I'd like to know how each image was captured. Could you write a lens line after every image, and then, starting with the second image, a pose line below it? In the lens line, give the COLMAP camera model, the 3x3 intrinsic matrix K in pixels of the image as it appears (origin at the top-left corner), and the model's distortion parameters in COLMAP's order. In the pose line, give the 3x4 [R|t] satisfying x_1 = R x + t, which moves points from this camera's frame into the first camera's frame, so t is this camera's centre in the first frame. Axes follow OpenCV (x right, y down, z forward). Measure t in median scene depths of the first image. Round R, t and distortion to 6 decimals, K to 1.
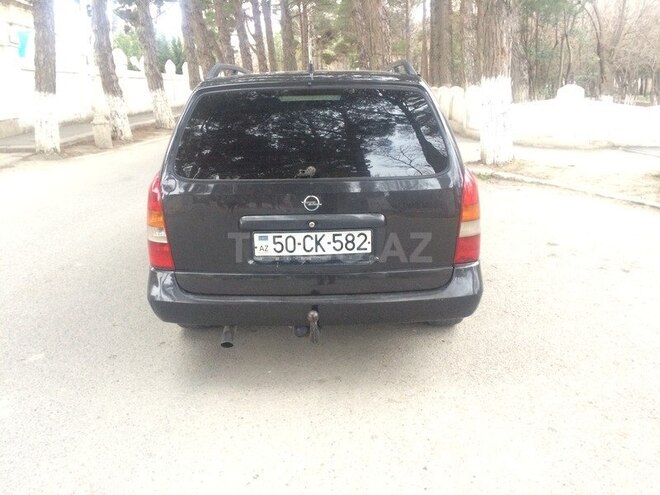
lens RADIAL K [[556.7, 0, 330.0], [0, 556.7, 247.5], [0, 0, 1]] dist [0.001934, -0.001726]
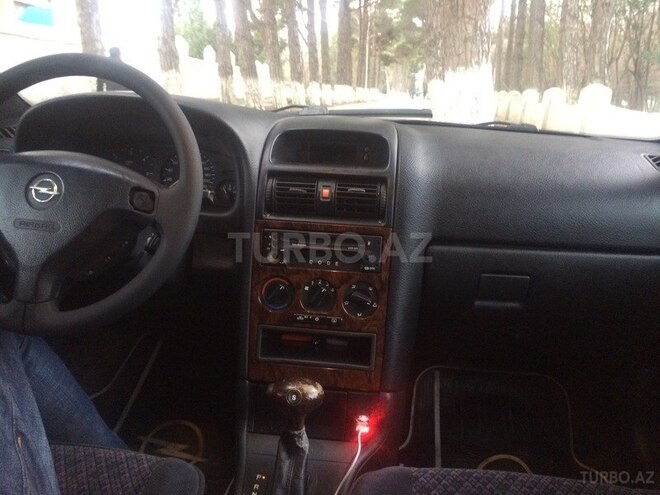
lens RADIAL K [[556.7, 0, 330.0], [0, 556.7, 247.5], [0, 0, 1]] dist [0.001934, -0.001726]
pose [[0.993608, 0.081483, -0.078121, 0.004870], [-0.082298, 0.996581, -0.007271, -0.218400], [0.077262, 0.013653, 0.996917, 1.131828]]
